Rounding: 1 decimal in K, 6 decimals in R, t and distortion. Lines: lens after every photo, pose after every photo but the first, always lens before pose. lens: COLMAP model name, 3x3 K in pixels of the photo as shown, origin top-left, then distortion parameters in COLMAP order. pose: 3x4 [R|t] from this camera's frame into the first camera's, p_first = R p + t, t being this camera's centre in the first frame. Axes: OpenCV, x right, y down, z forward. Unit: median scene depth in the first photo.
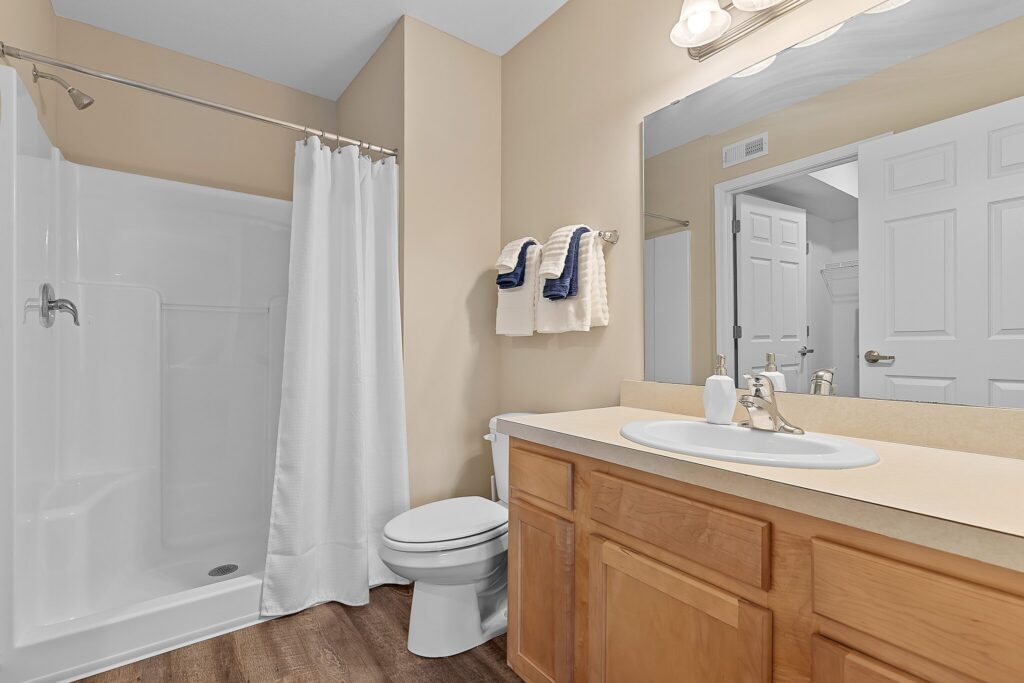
lens RADIAL K [[460.7, 0, 506.4], [0, 460.7, 342.7], [0, 0, 1]] dist [0.001787, 0.000729]
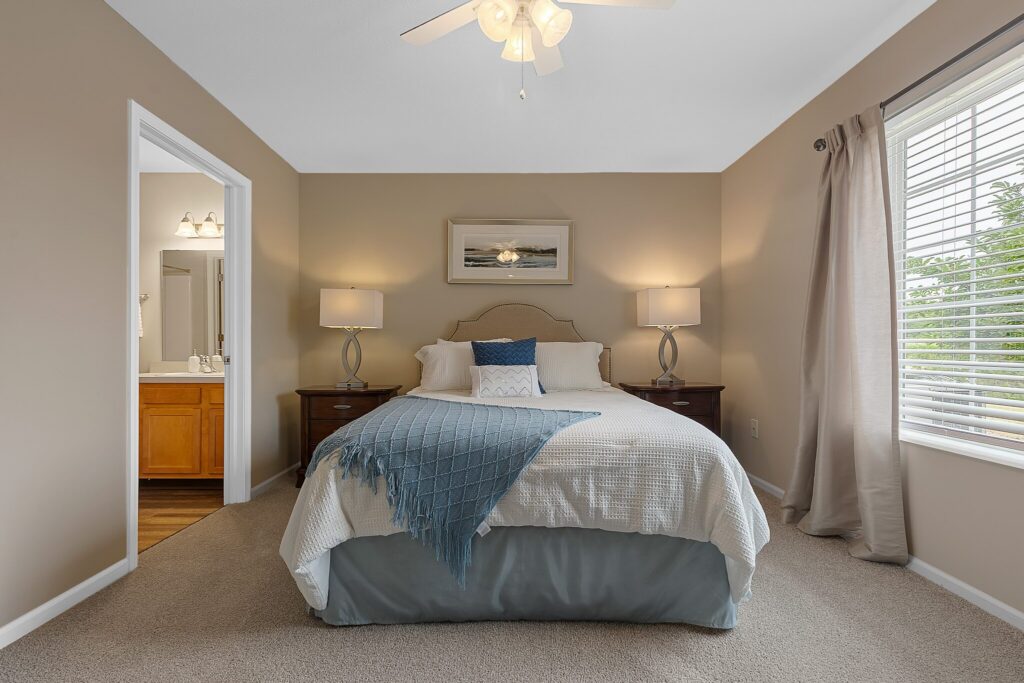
lens RADIAL K [[460.7, 0, 506.4], [0, 460.7, 342.7], [0, 0, 1]] dist [0.001787, 0.000729]
pose [[0.576738, 0.001940, 0.816927, -0.599357], [-0.004970, 0.999987, 0.001134, -0.021718], [-0.816914, -0.004714, 0.576740, -1.758554]]
